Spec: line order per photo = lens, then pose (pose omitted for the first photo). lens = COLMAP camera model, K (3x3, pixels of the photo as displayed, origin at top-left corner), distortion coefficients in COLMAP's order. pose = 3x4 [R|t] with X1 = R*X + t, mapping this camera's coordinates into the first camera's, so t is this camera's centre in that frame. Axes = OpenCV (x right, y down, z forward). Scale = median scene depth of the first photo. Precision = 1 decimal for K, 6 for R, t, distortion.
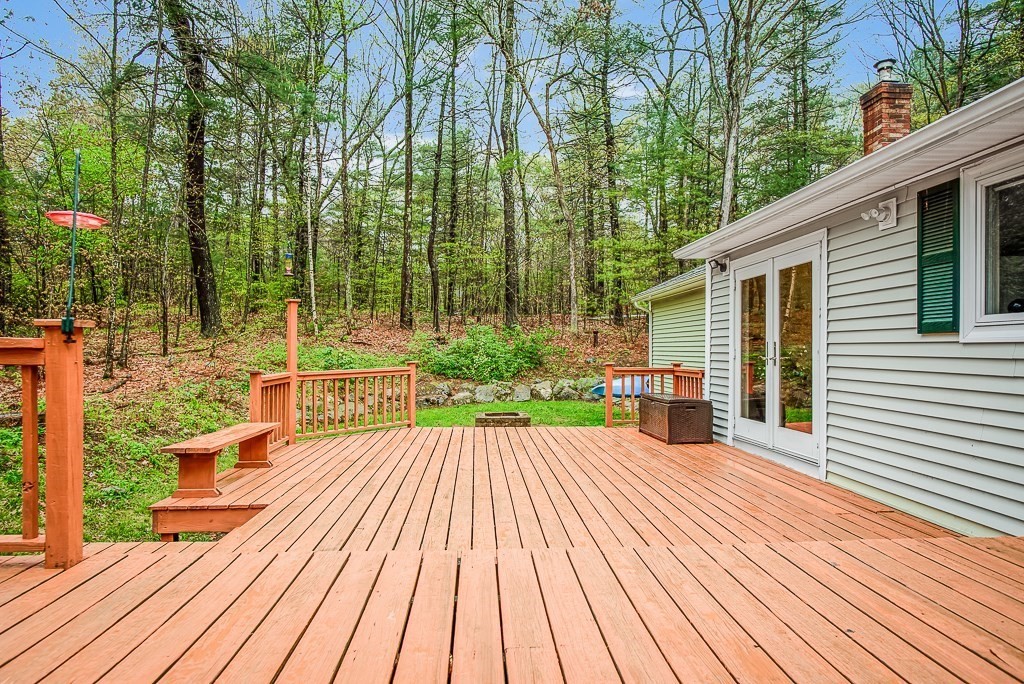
lens RADIAL K [[597.4, 0, 502.0], [0, 597.4, 353.8], [0, 0, 1]] dist [-0.024117, 0.002122]
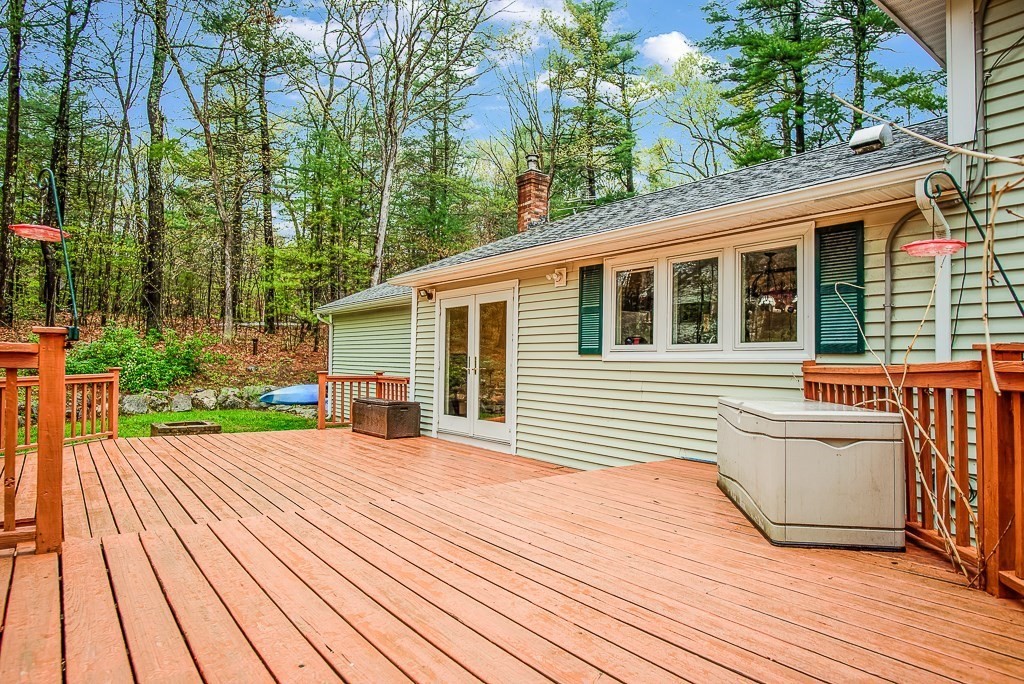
lens RADIAL K [[597.4, 0, 502.0], [0, 597.4, 353.8], [0, 0, 1]] dist [-0.024117, 0.002122]
pose [[0.822228, 0.025394, 0.568592, -0.197962], [-0.016715, 0.999651, -0.020474, 0.000122], [-0.568913, 0.007330, 0.822365, -0.111827]]
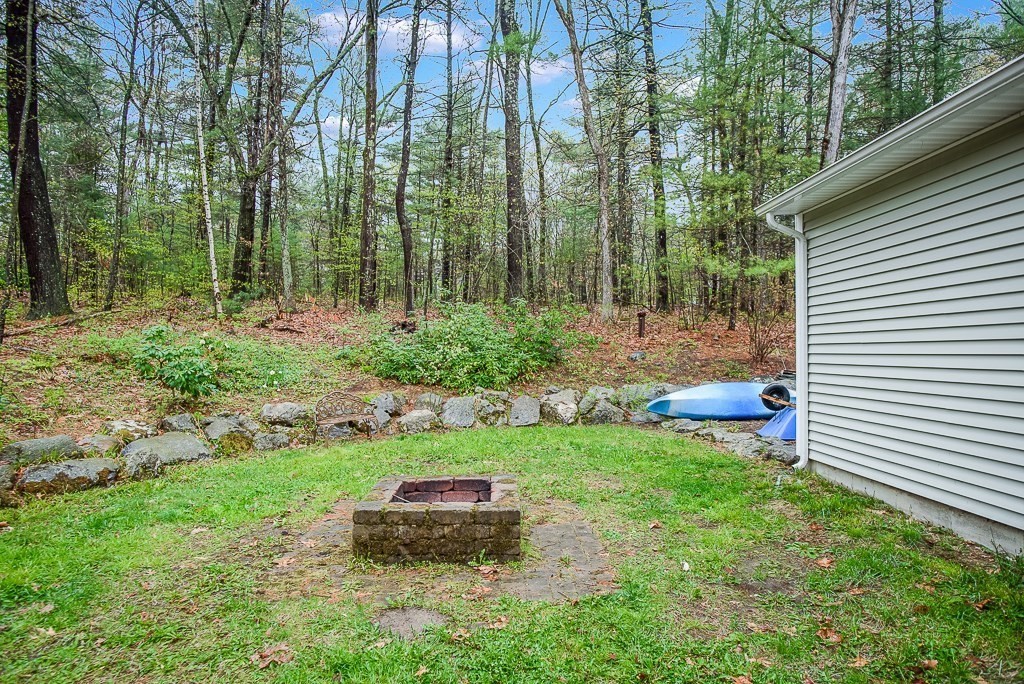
lens RADIAL K [[620.2, 0, 524.3], [0, 620.2, 342.2], [0, 0, 1]] dist [-0.029772, 0.002581]
pose [[0.999970, 0.003126, 0.007150, 0.068460], [-0.002941, 0.999665, -0.025719, 0.036536], [-0.007228, 0.025697, 0.999644, 0.964475]]
